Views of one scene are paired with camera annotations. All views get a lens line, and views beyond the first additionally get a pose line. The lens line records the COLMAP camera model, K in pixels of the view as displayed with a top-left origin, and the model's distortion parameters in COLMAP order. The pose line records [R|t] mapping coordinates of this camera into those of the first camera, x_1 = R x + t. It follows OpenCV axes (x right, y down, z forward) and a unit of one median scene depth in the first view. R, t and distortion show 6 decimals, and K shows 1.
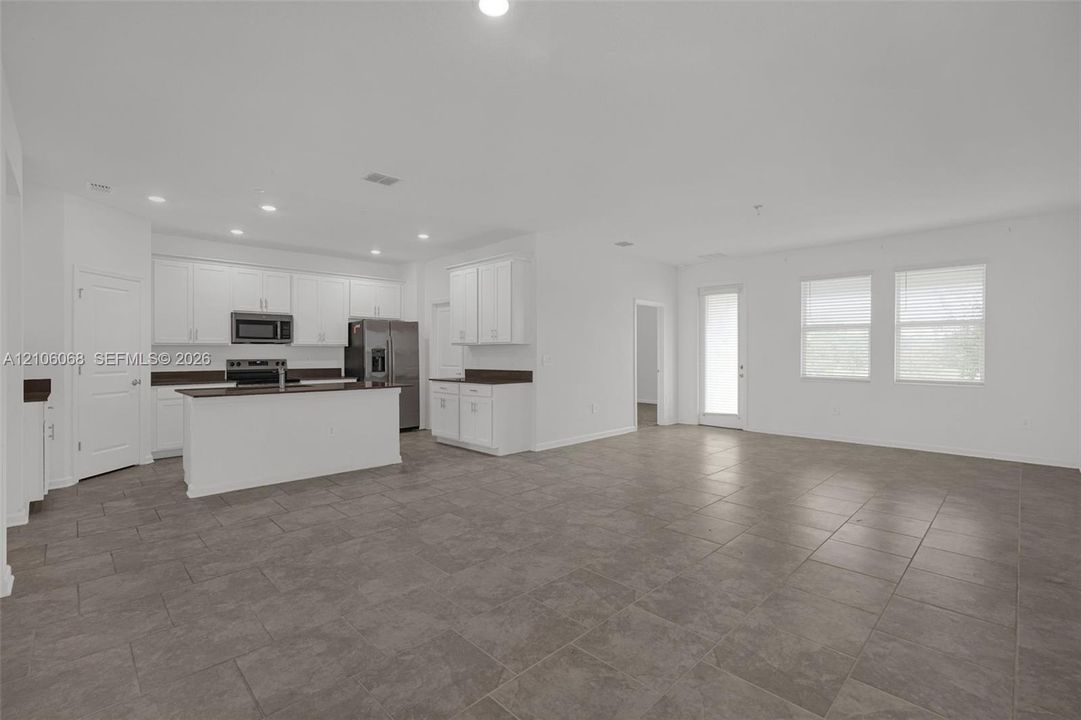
lens RADIAL K [[488.5, 0, 536.6], [0, 488.5, 358.4], [0, 0, 1]] dist [0.001699, 0.002117]
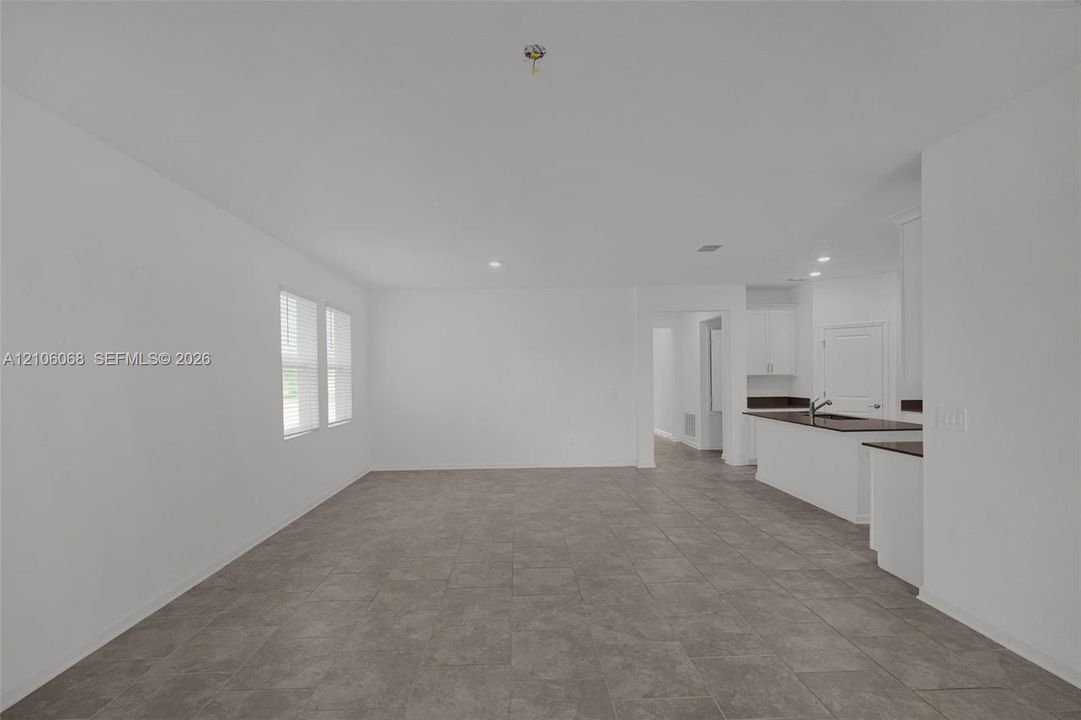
lens RADIAL K [[488.5, 0, 524.0], [0, 488.5, 380.7], [0, 0, 1]] dist [0.001699, 0.002117]
pose [[-0.692838, 0.018539, -0.720855, 1.379984], [0.010995, 0.999825, 0.015146, -0.086334], [0.721009, 0.002568, -0.692921, 2.326361]]
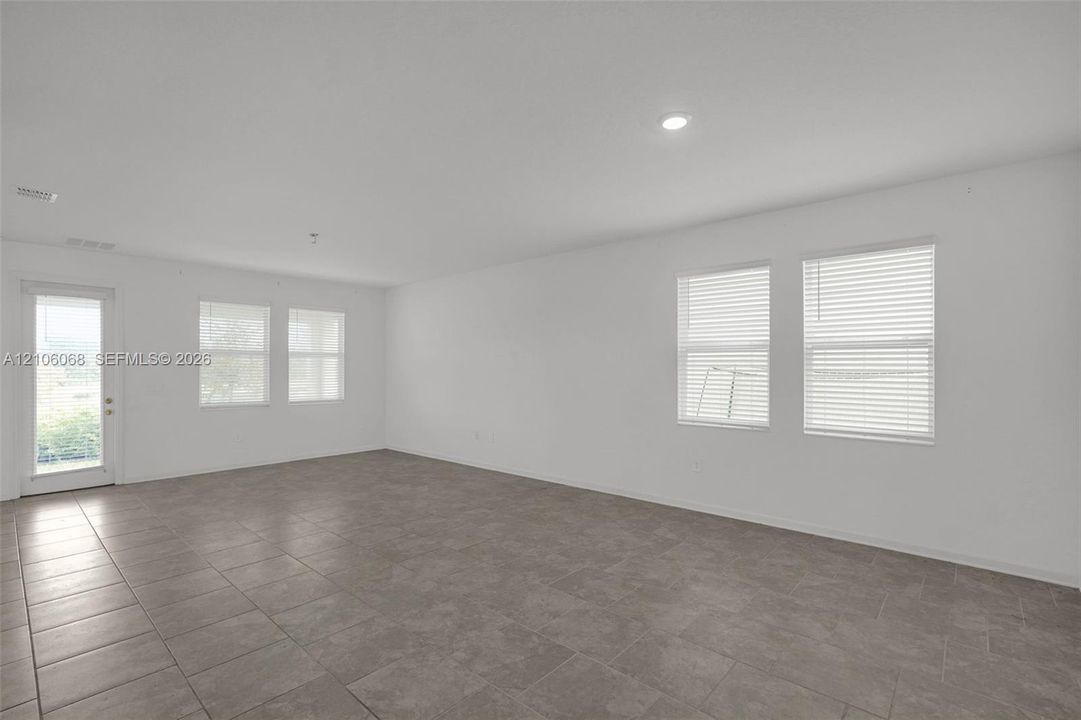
lens RADIAL K [[488.5, 0, 545.8], [0, 488.5, 364.6], [0, 0, 1]] dist [0.001699, 0.002117]
pose [[-0.075351, 0.010735, 0.997099, -1.043591], [0.010255, 0.999898, -0.009990, -0.062555], [-0.997104, 0.009472, -0.075453, 1.112146]]
